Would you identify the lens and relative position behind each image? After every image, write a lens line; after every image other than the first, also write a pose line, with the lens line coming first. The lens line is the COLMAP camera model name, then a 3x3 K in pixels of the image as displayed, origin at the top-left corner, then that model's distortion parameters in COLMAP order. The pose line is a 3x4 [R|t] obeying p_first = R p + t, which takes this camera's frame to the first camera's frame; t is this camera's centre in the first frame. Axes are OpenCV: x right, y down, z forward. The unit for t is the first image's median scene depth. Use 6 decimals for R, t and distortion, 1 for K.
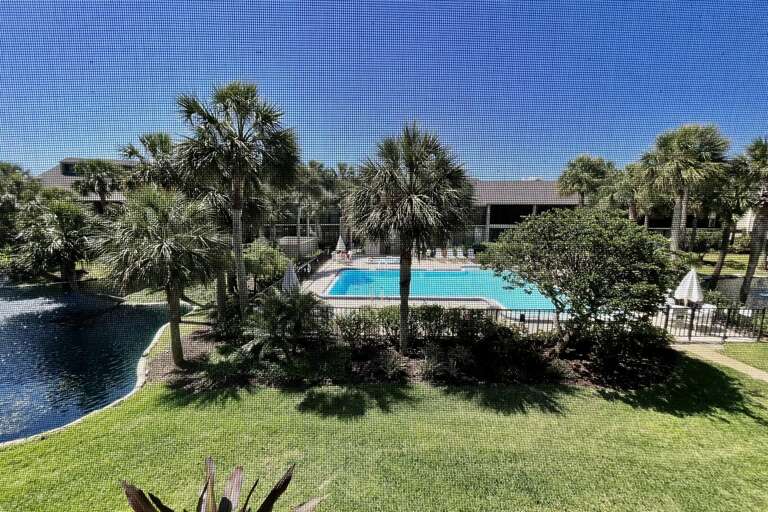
lens RADIAL K [[308.6, 0, 384.0], [0, 308.6, 256.0], [0, 0, 1]] dist [-0.000003, -0.000045]
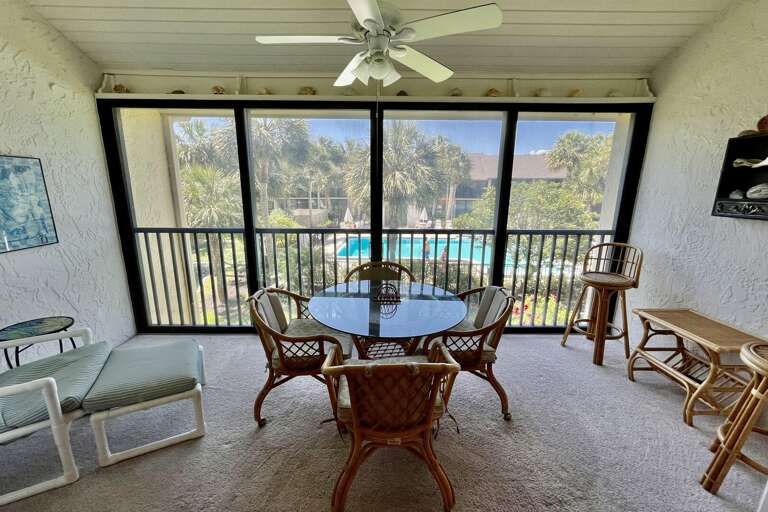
lens RADIAL K [[308.6, 0, 384.0], [0, 308.6, 256.0], [0, 0, 1]] dist [-0.000003, -0.000045]
pose [[0.999304, 0.006982, -0.036644, 0.035601], [-0.004039, 0.996804, 0.079779, 0.021461], [0.037084, -0.079576, 0.996139, -0.129579]]
